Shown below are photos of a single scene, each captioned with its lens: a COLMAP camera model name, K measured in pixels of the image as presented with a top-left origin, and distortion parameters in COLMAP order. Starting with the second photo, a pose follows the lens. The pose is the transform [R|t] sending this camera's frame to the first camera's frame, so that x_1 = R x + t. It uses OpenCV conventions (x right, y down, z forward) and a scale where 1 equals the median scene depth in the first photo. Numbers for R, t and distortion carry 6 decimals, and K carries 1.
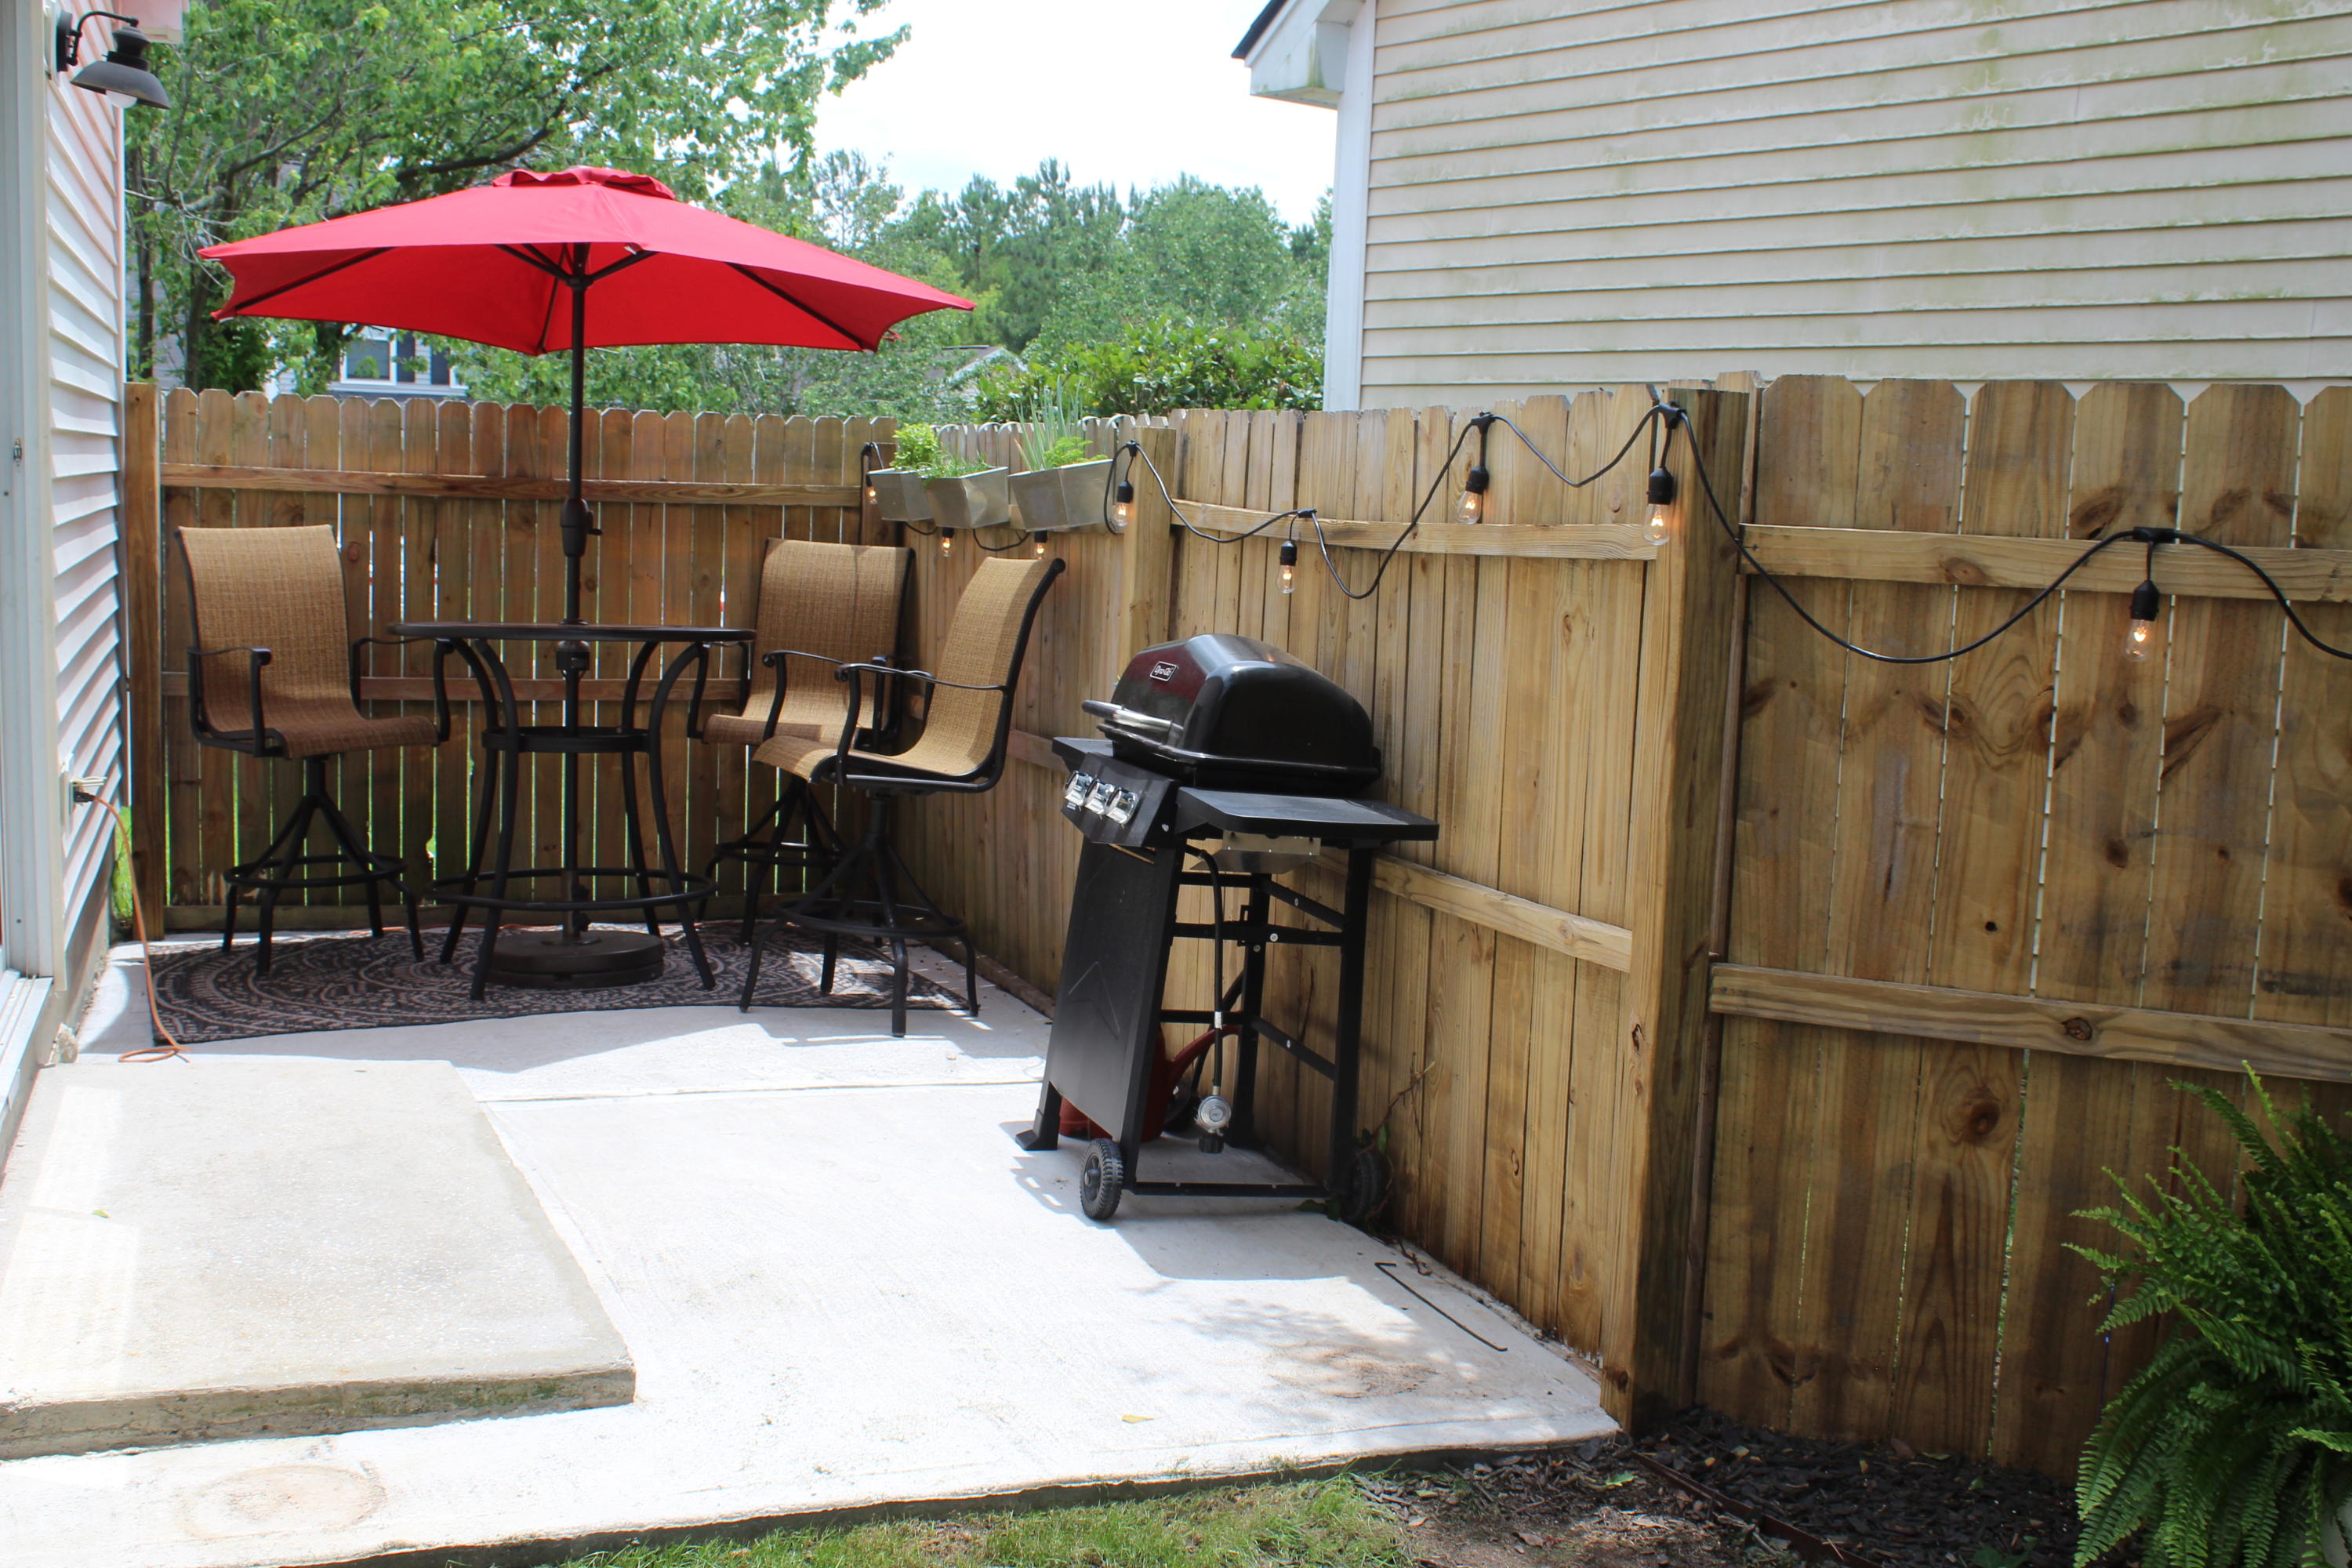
lens RADIAL K [[2335.5, 0, 1168.8], [0, 2335.5, 781.3], [0, 0, 1]] dist [-0.130053, 0.138571]
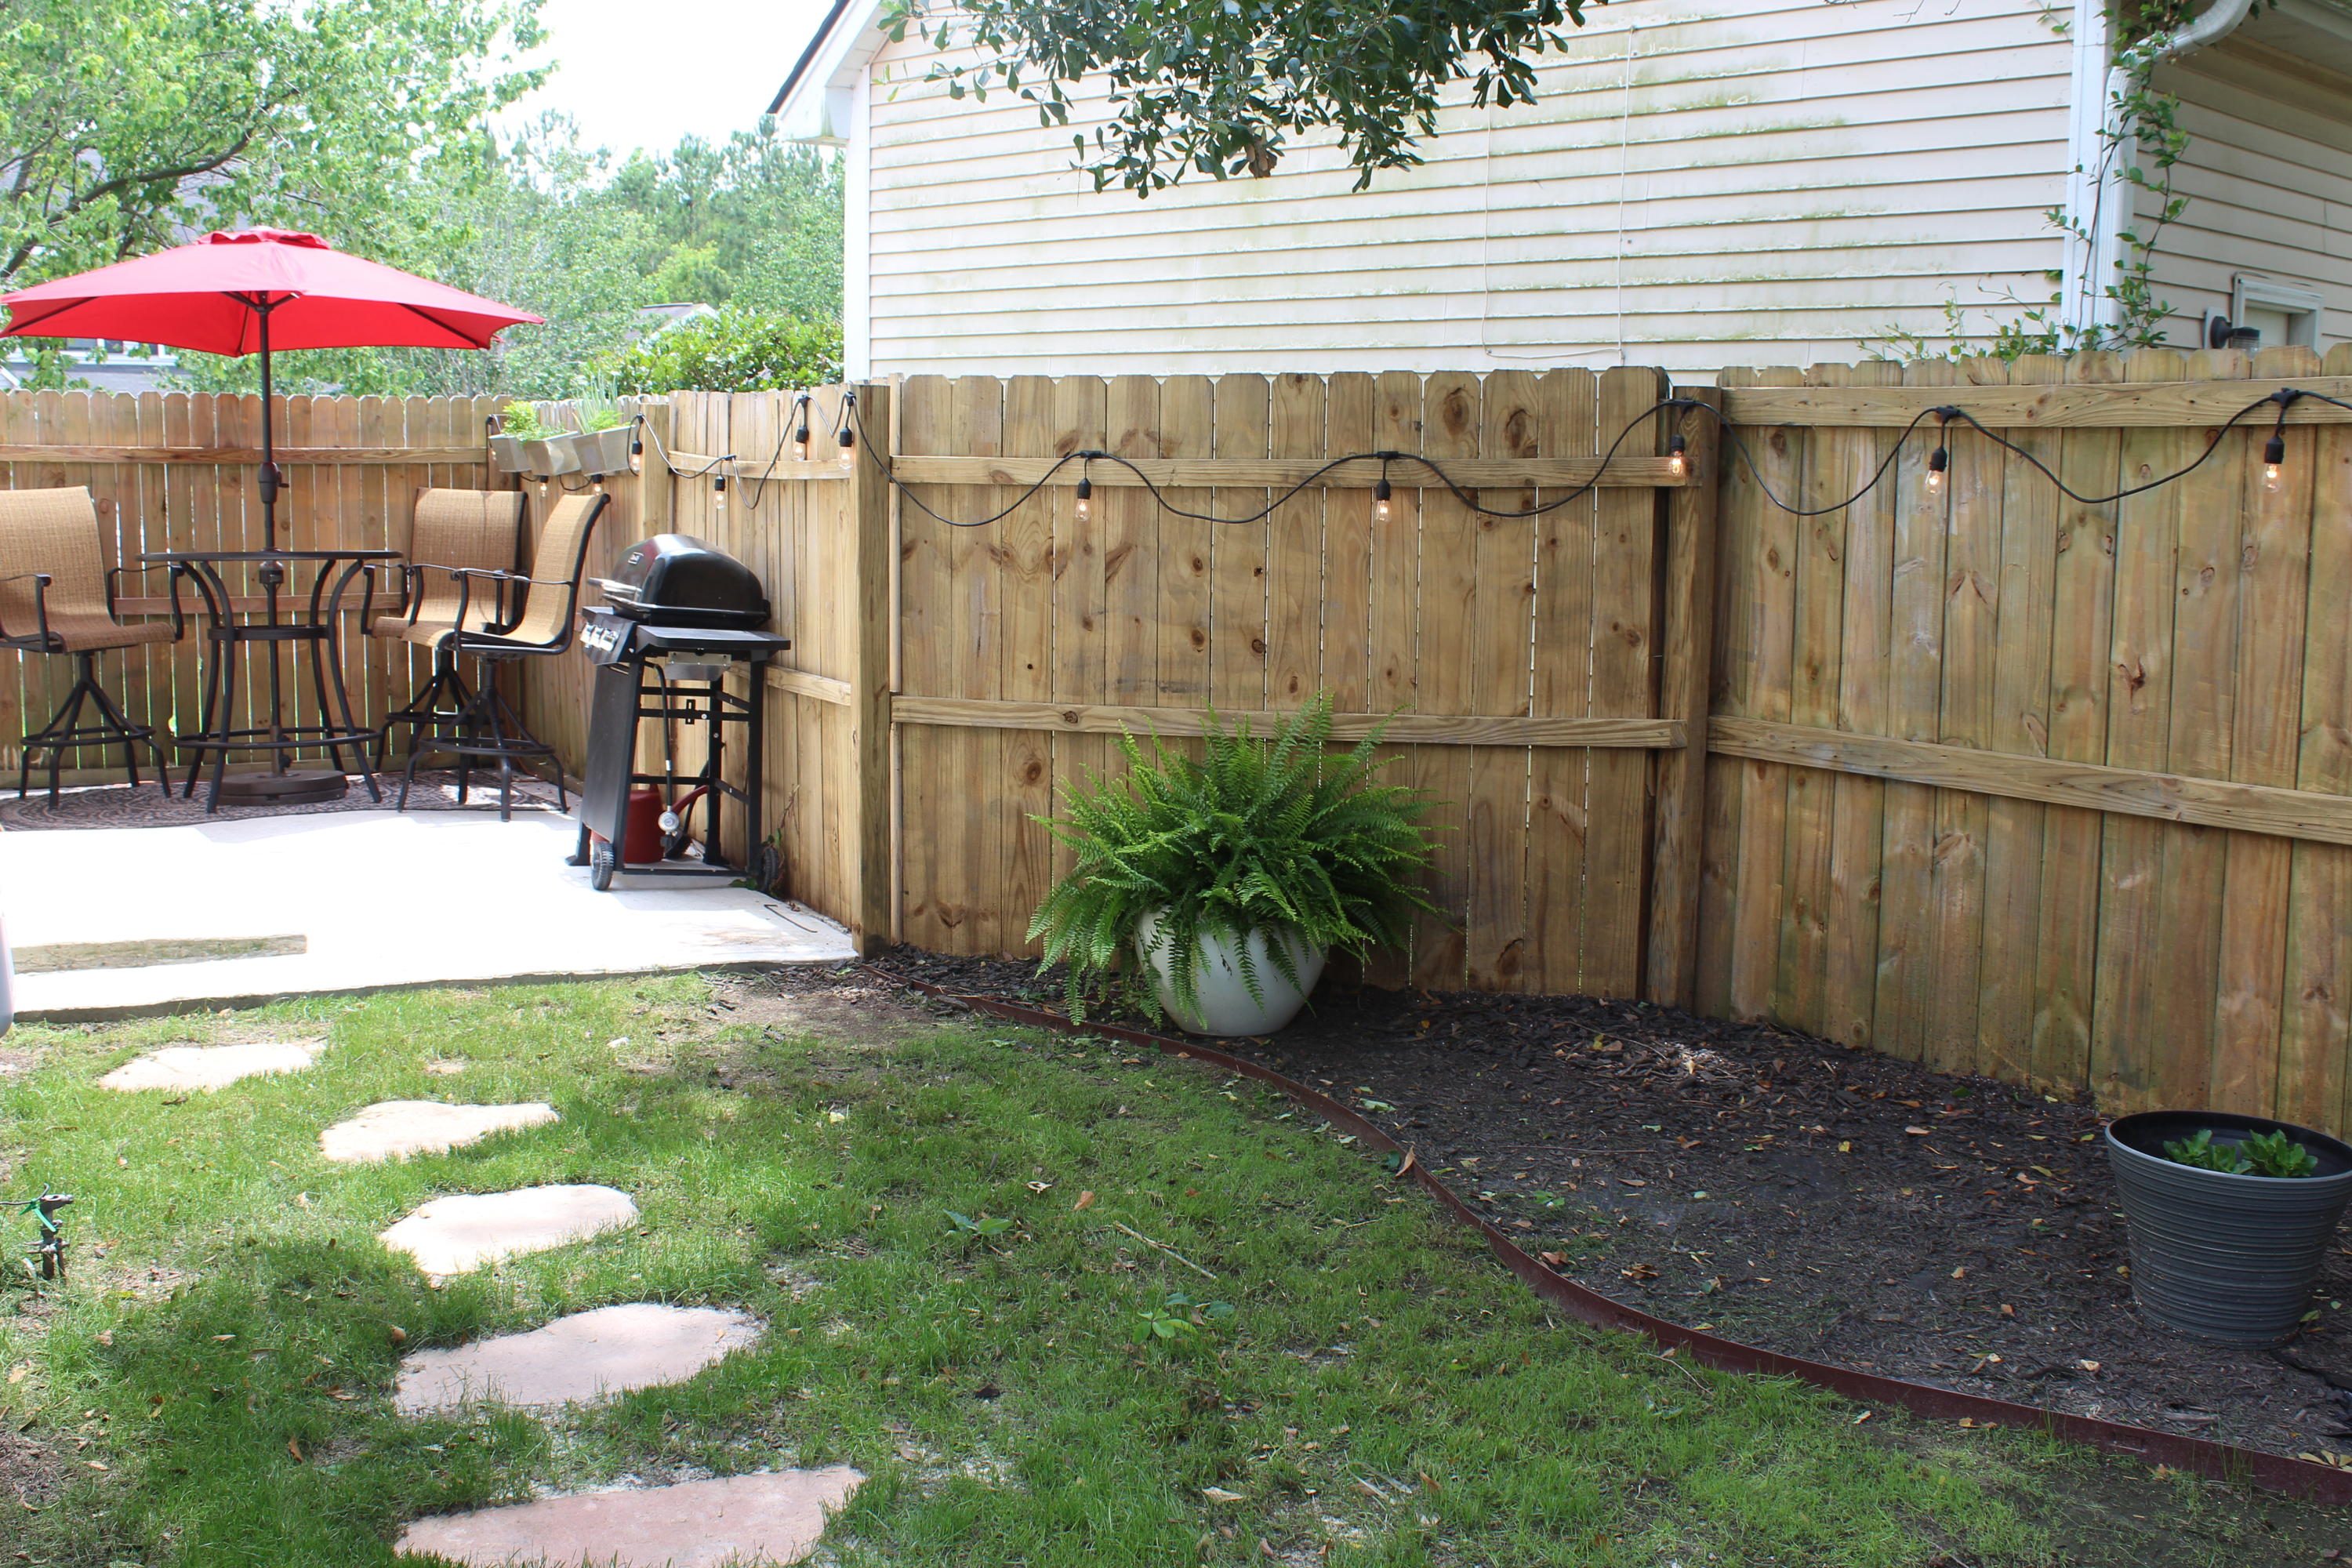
lens RADIAL K [[2335.5, 0, 1168.8], [0, 2335.5, 781.3], [0, 0, 1]] dist [-0.130053, 0.138571]
pose [[0.993596, -0.039049, 0.106030, 0.151175], [0.036496, 0.998998, 0.025908, 0.063492], [-0.106935, -0.021873, 0.994025, -0.513627]]
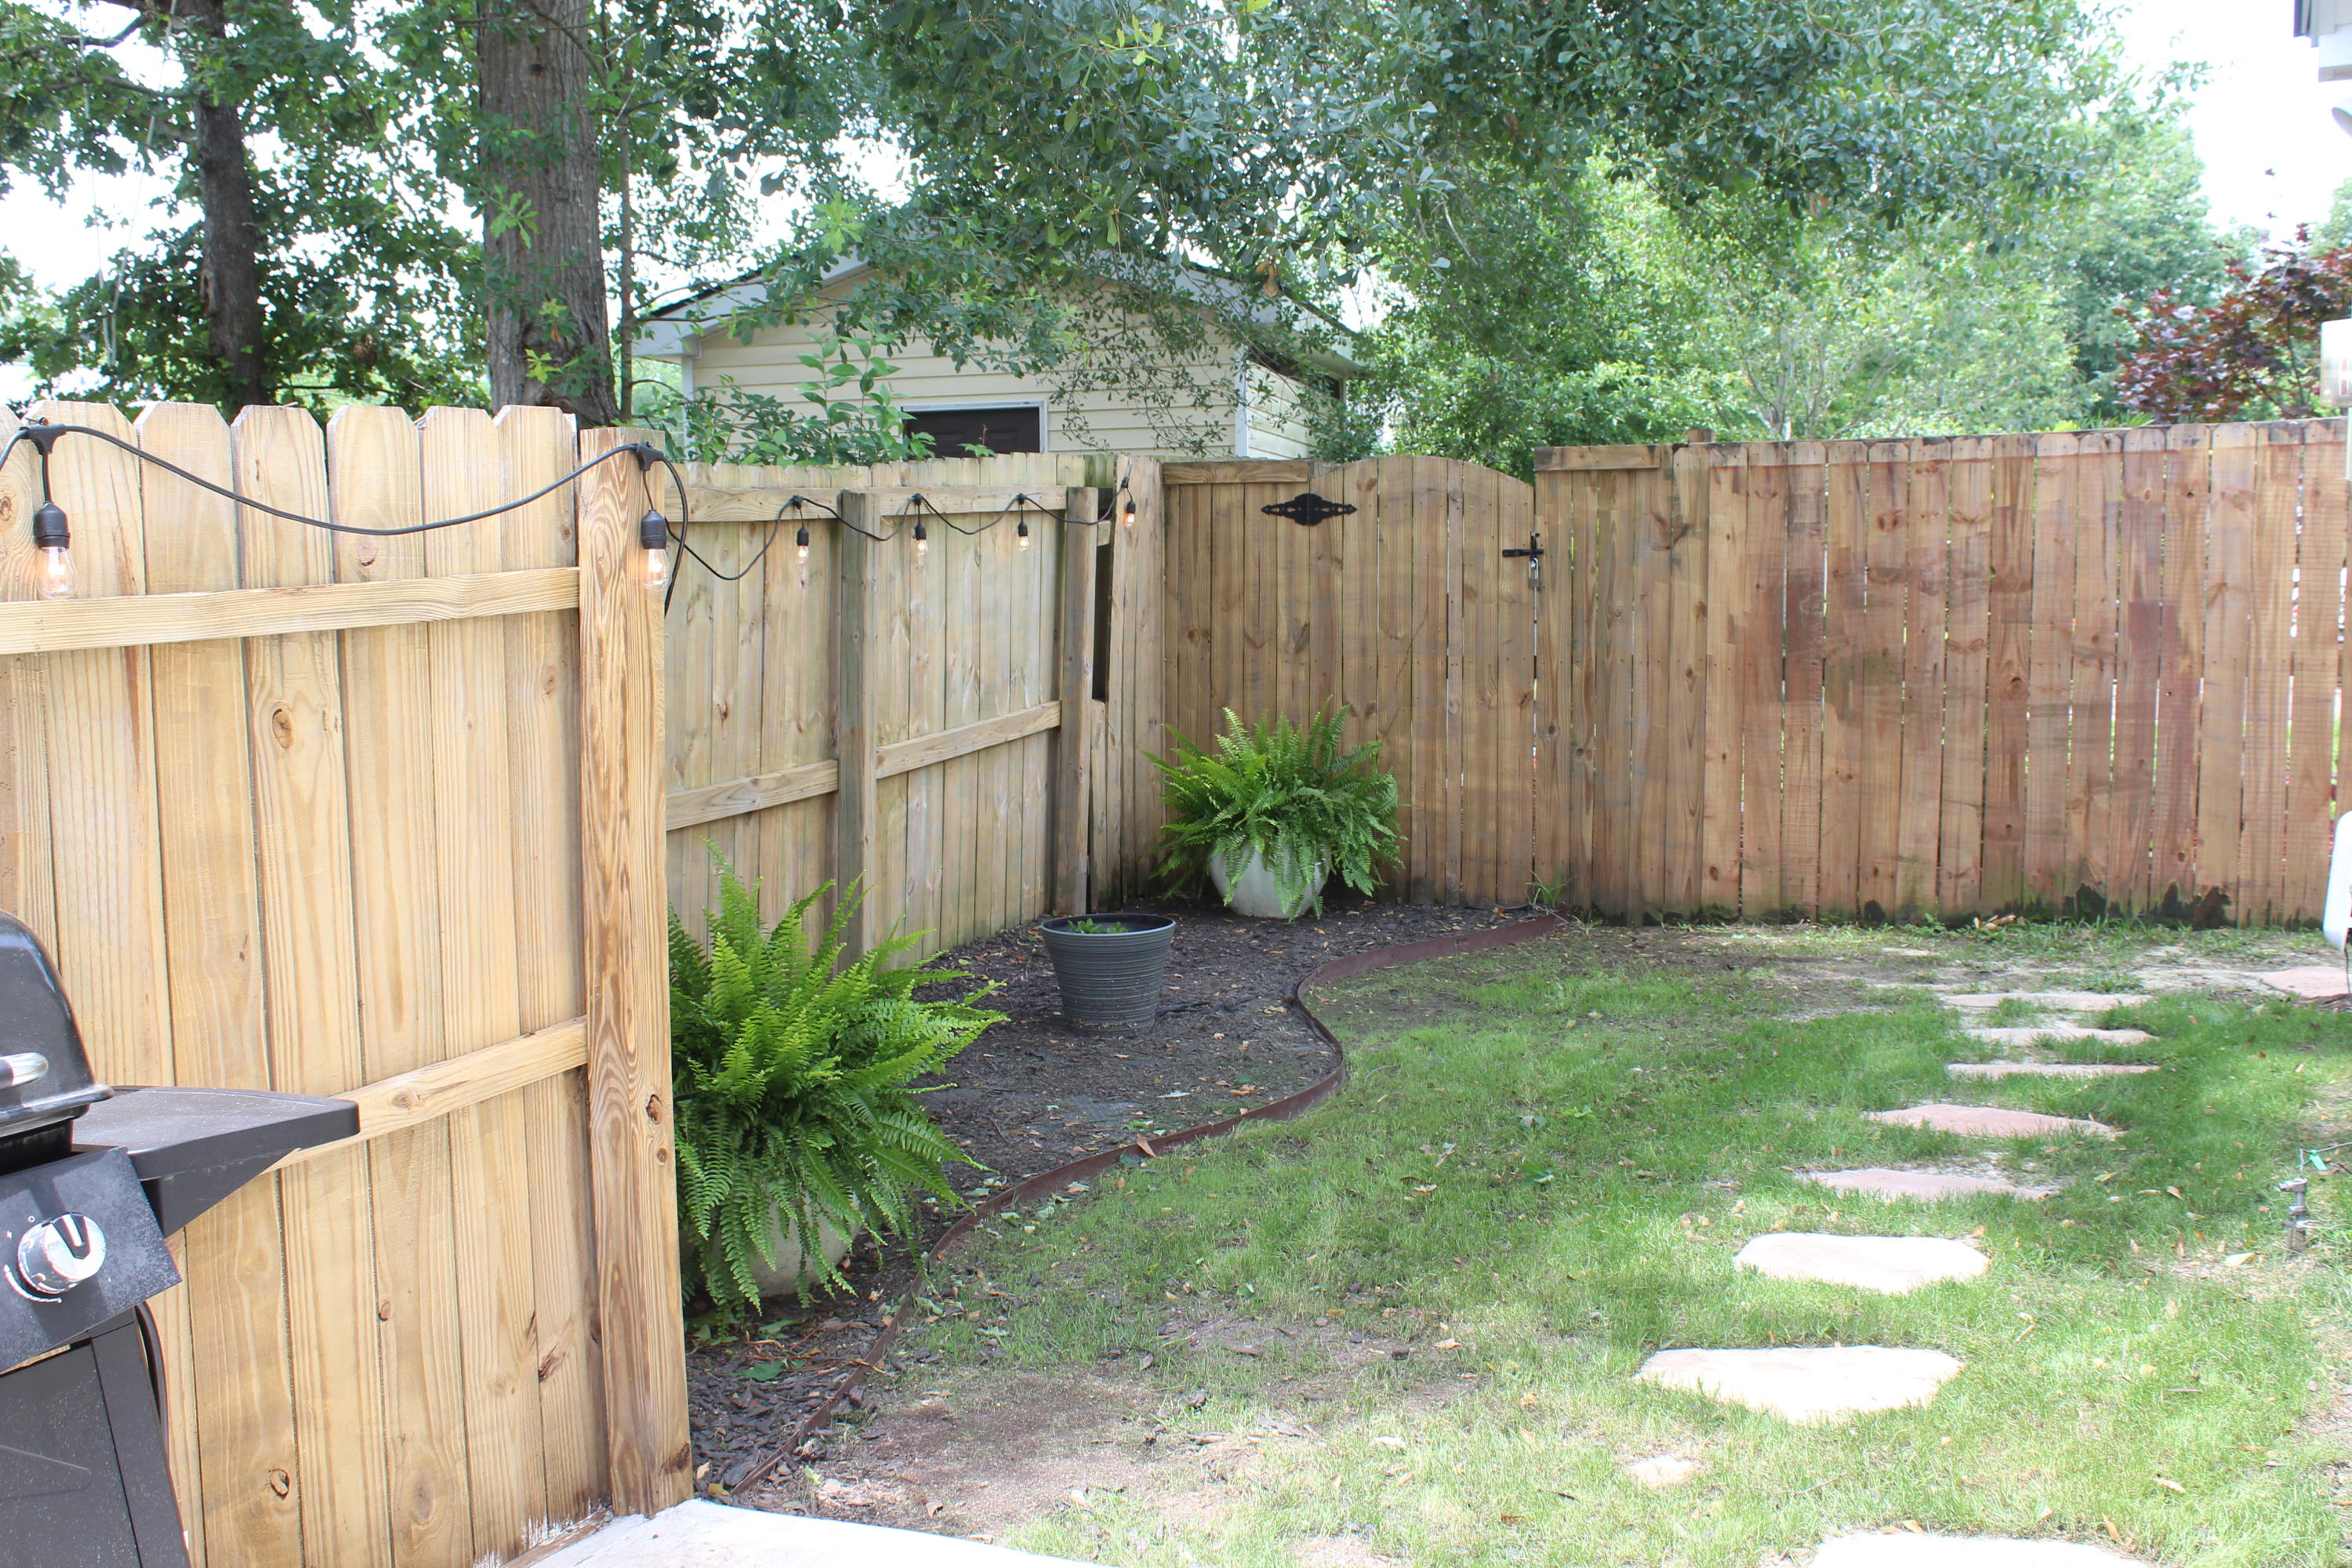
lens RADIAL K [[2335.5, 0, 1168.8], [0, 2335.5, 781.3], [0, 0, 1]] dist [-0.130053, 0.138571]
pose [[-0.666036, -0.102103, 0.738898, -0.377000], [0.082371, 0.974461, 0.208903, -0.120849], [-0.741358, 0.200000, -0.640616, 0.856949]]
